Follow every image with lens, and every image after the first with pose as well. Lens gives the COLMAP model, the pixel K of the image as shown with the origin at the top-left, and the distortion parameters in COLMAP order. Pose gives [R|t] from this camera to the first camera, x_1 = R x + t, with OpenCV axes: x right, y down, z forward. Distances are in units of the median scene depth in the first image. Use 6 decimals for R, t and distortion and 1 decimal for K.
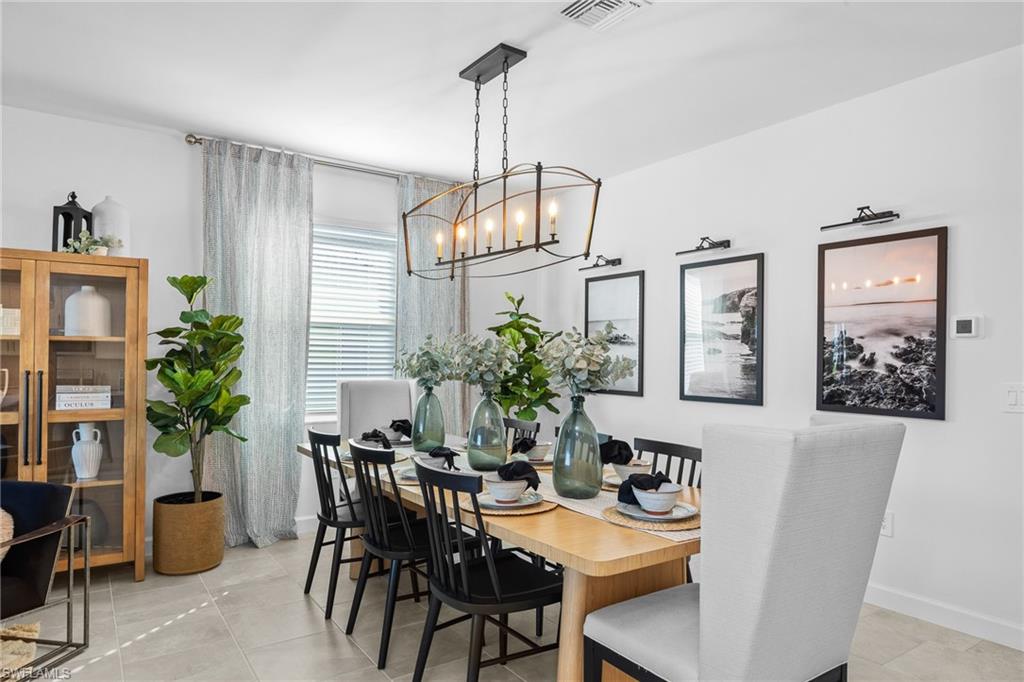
lens RADIAL K [[633.5, 0, 510.2], [0, 633.5, 359.6], [0, 0, 1]] dist [-0.004316, -0.008184]
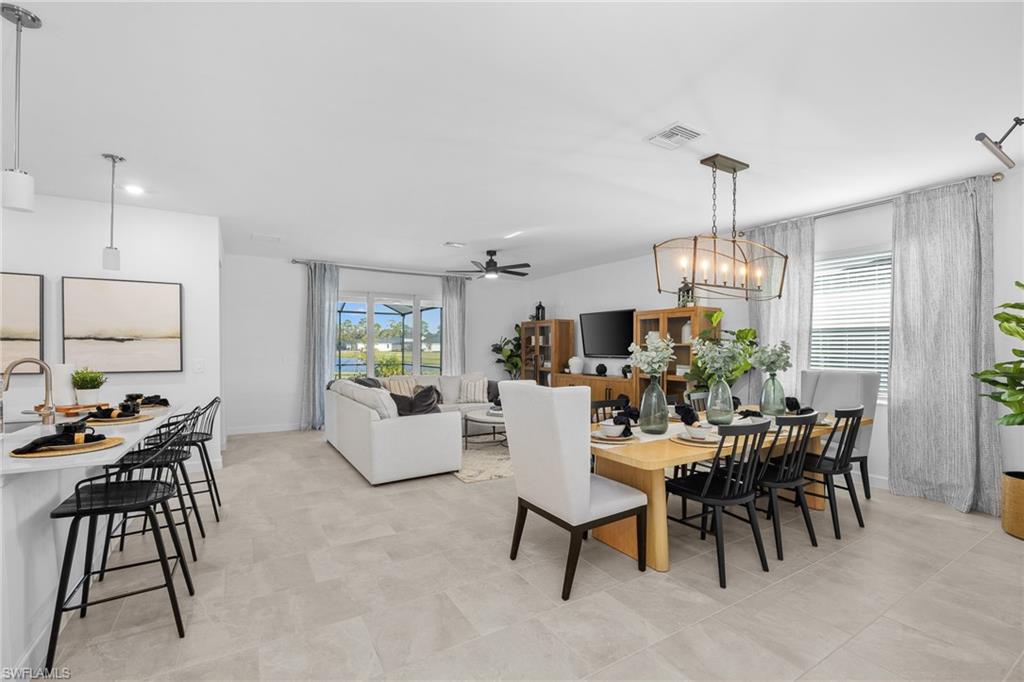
lens RADIAL K [[439.8, 0, 512.9], [0, 439.8, 350.0], [0, 0, 1]] dist [-0.000700, -0.000333]
pose [[-0.050782, -0.004947, -0.998698, 0.926202], [-0.006763, 0.999967, -0.004609, -0.002159], [0.998687, 0.006520, -0.050814, 0.466018]]
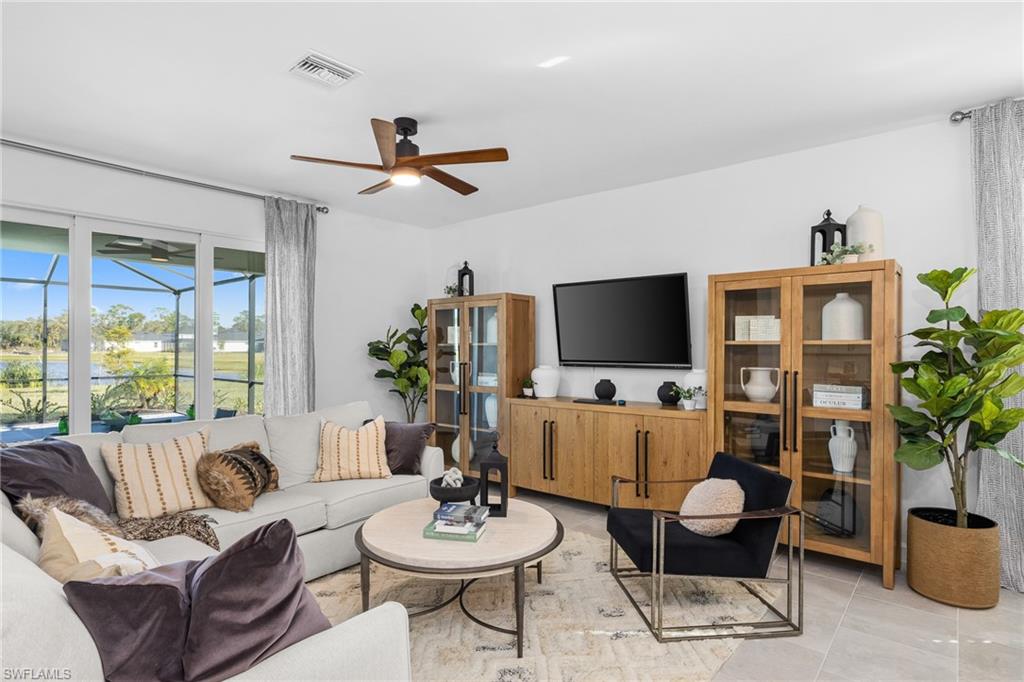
lens RADIAL K [[529.4, 0, 506.3], [0, 529.4, 344.5], [0, 0, 1]] dist [-0.013325, 0.001351]
pose [[0.256363, -0.012565, -0.966499, 0.053376], [0.000231, 0.999916, -0.012938, -0.017569], [0.966580, 0.003094, 0.256345, 0.218467]]
